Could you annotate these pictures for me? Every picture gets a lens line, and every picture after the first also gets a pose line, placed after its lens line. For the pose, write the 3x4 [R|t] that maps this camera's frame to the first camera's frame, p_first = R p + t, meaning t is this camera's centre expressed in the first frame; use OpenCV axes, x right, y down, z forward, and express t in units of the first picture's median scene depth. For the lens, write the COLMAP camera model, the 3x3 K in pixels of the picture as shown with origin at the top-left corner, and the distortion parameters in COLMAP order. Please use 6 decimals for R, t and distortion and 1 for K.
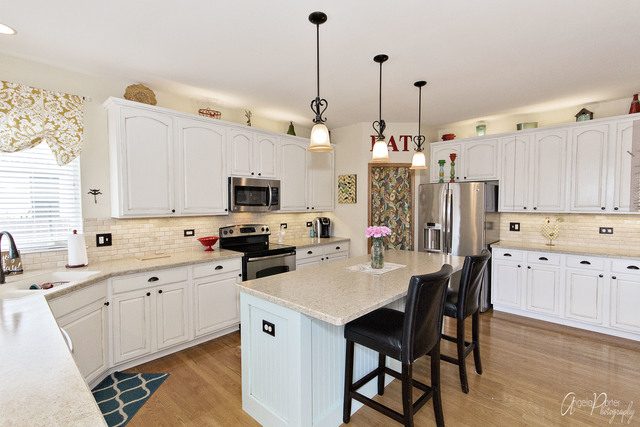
lens RADIAL K [[304.0, 0, 311.4], [0, 304.0, 214.8], [0, 0, 1]] dist [0.007747, -0.000670]
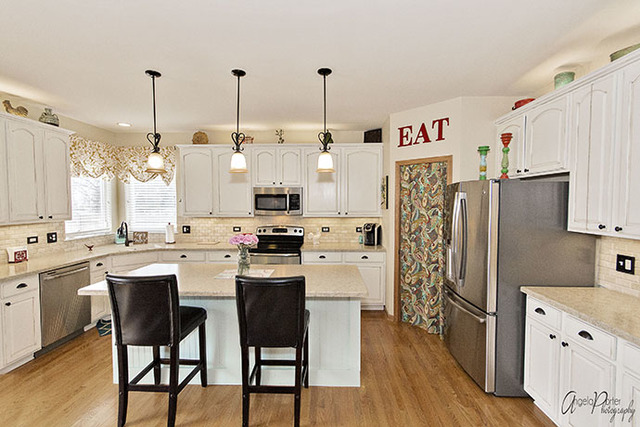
lens RADIAL K [[304.0, 0, 316.2], [0, 304.0, 213.9], [0, 0, 1]] dist [0.007747, -0.000670]
pose [[0.659388, 0.032182, -0.751114, 0.751470], [-0.028256, 0.999438, 0.018015, -0.038769], [0.751272, 0.009345, 0.659927, 0.318104]]
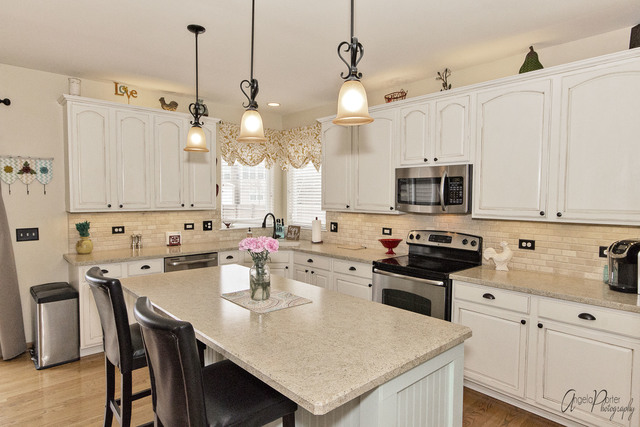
lens RADIAL K [[376.7, 0, 310.7], [0, 376.7, 214.7], [0, 0, 1]] dist [-0.001874, 0.002096]
pose [[-0.083216, 0.053668, -0.995085, 0.672343], [-0.041419, 0.997500, 0.057262, -0.042486], [0.995670, 0.045981, -0.080785, 0.750470]]
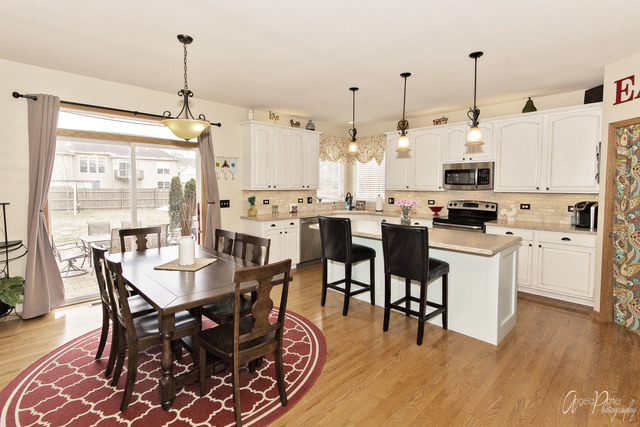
lens RADIAL K [[304.0, 0, 314.4], [0, 304.0, 198.5], [0, 0, 1]] dist [0.007747, -0.000670]
pose [[-0.052878, 0.049565, -0.997370, 1.014399], [-0.039847, 0.997867, 0.051702, -0.013352], [0.997806, 0.042476, -0.050790, 0.427242]]
